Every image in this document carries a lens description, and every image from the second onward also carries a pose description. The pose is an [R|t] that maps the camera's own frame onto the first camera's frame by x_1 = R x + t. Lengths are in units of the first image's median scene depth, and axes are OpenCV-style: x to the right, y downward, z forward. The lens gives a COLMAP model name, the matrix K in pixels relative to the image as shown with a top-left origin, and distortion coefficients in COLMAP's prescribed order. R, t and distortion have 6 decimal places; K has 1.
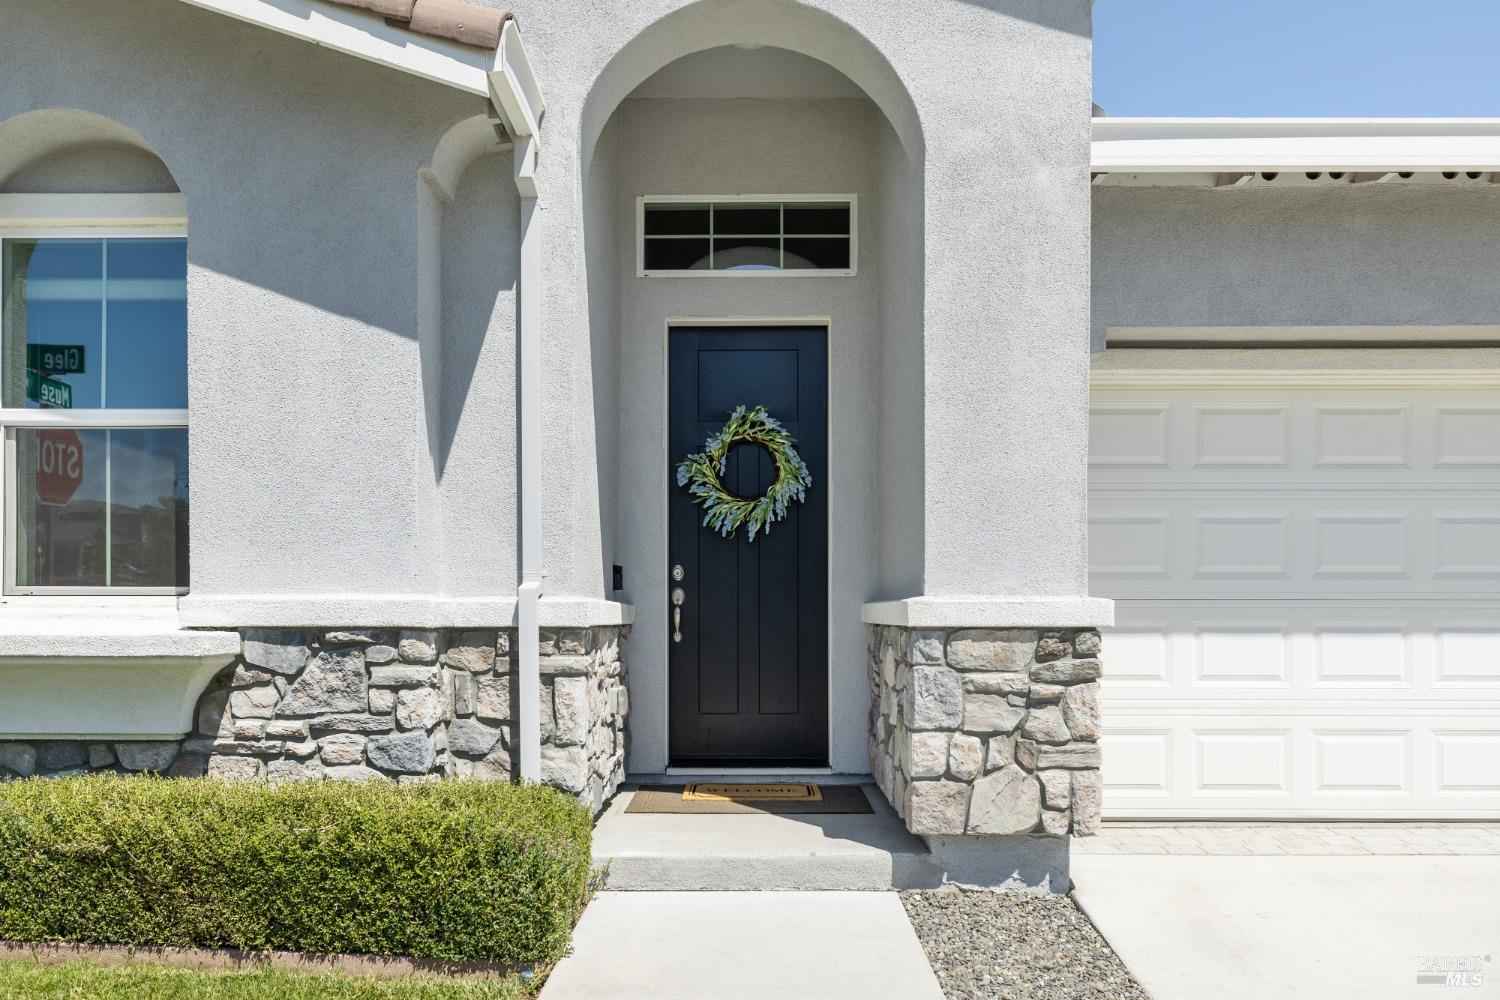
lens RADIAL K [[1115.4, 0, 729.9], [0, 1115.4, 554.7], [0, 0, 1]] dist [-0.015152, 0.003903]
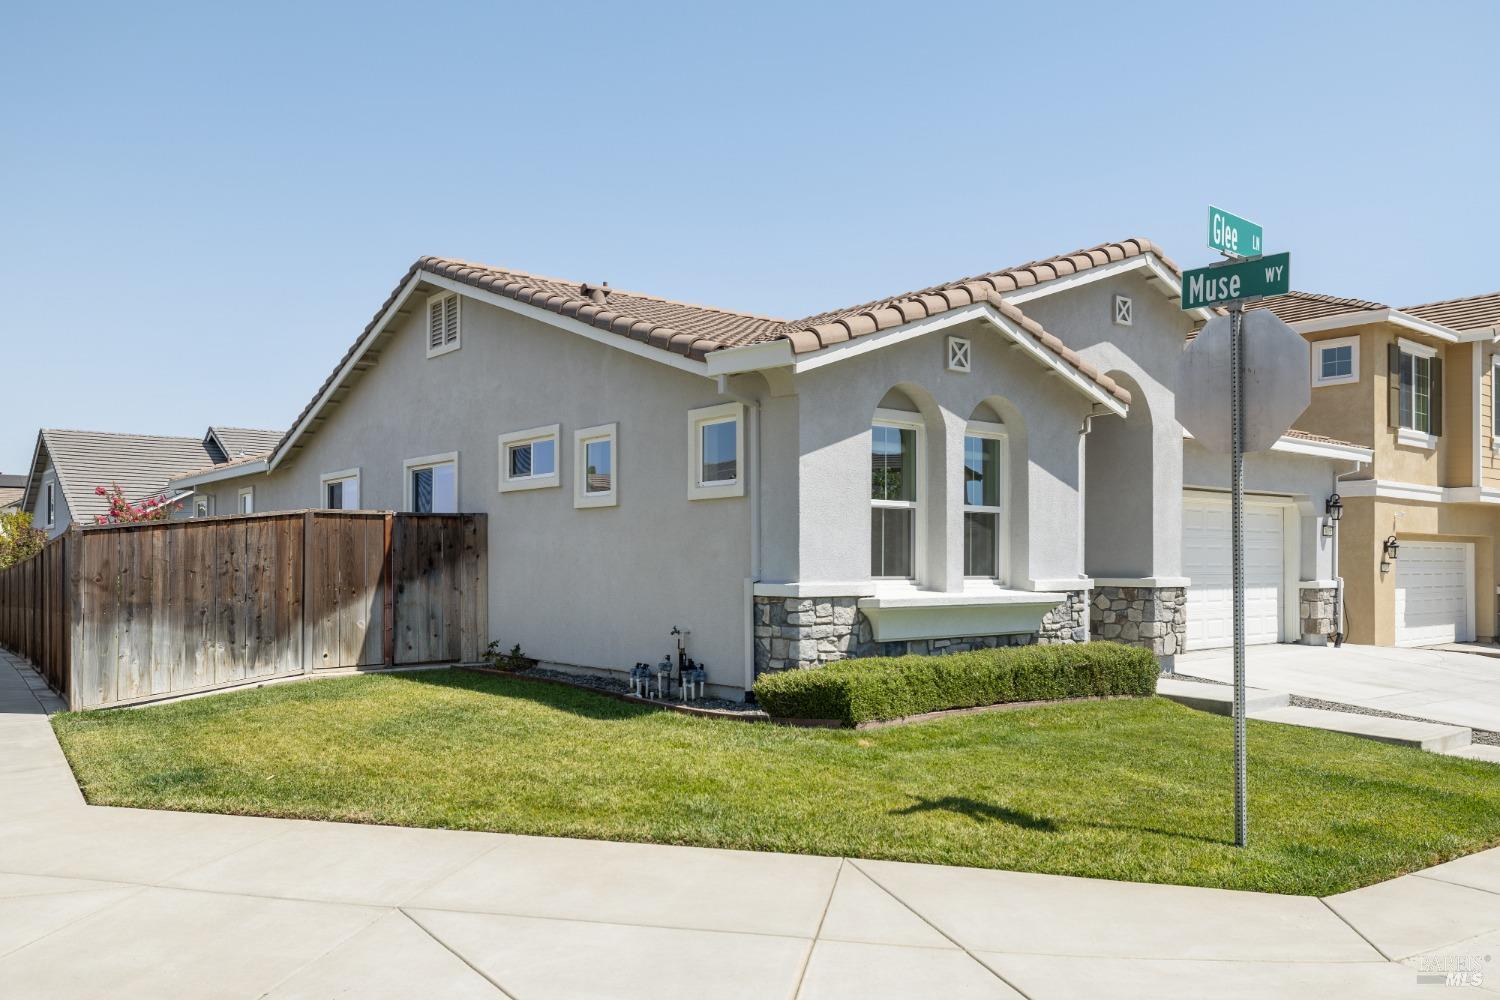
lens RADIAL K [[1086.7, 0, 751.0], [0, 1086.7, 491.1], [0, 0, 1]] dist [-0.008141, -0.001437]
pose [[0.778287, 0.041482, 0.626537, -2.576172], [-0.030029, 0.999133, -0.028849, -0.080481], [-0.627191, 0.003638, 0.778857, -0.625099]]
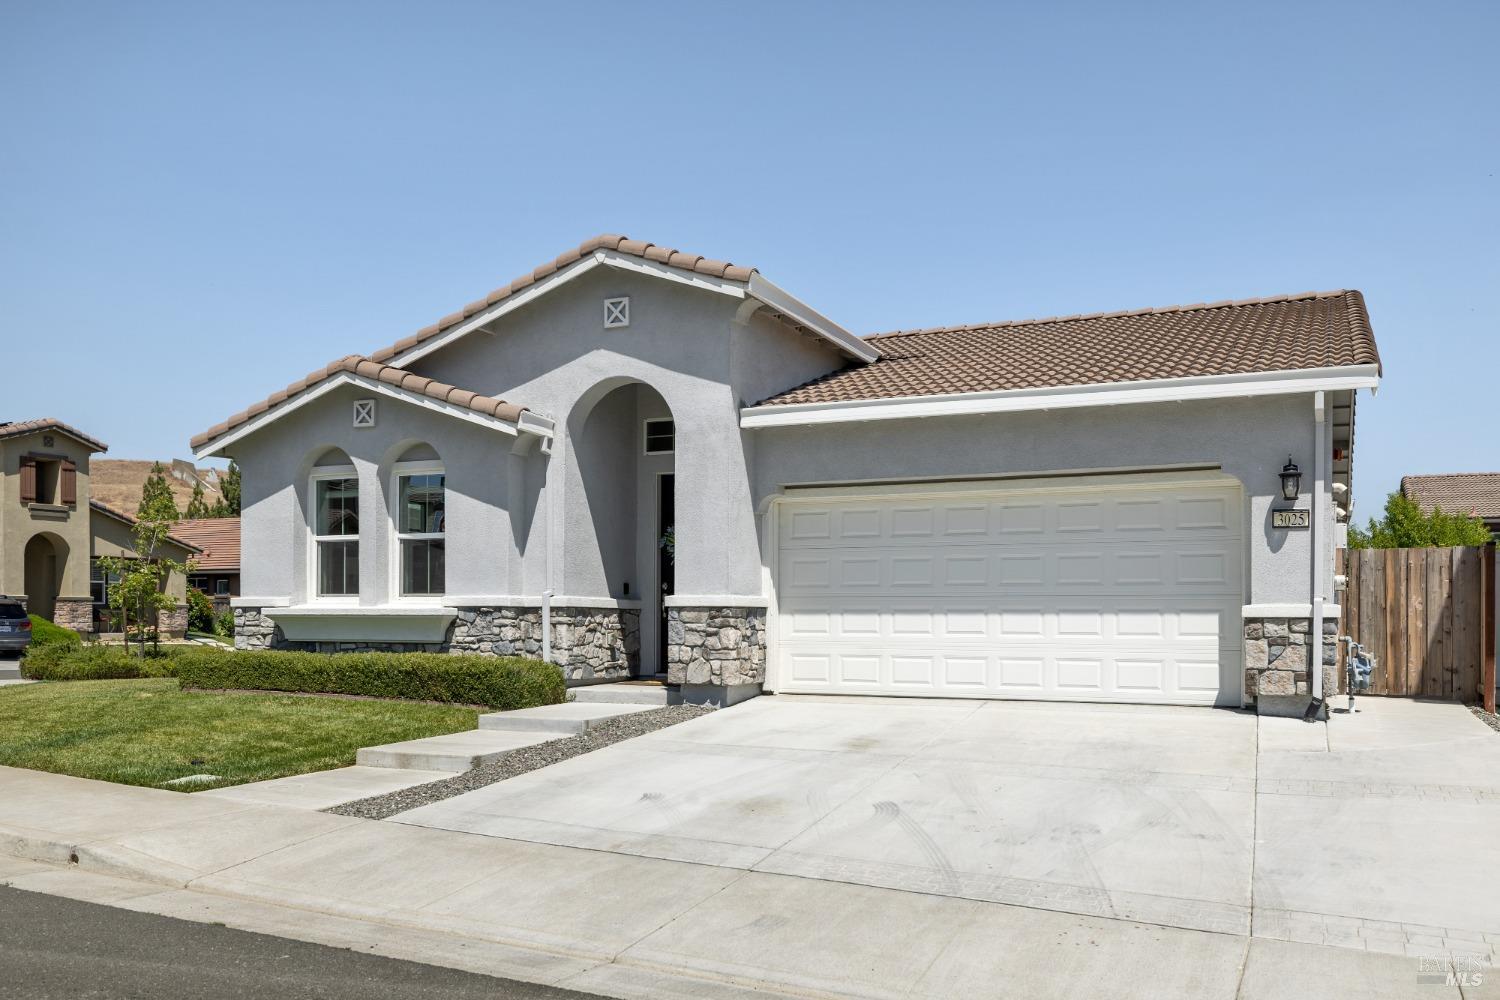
lens RADIAL K [[1205.3, 0, 752.8], [0, 1205.3, 510.3], [0, 0, 1]] dist [0.005843, -0.000698]
pose [[0.921286, -0.032398, -0.387534, 1.513321], [0.017327, 0.998954, -0.042323, -0.042528], [0.388500, 0.032277, 0.920883, -1.652956]]
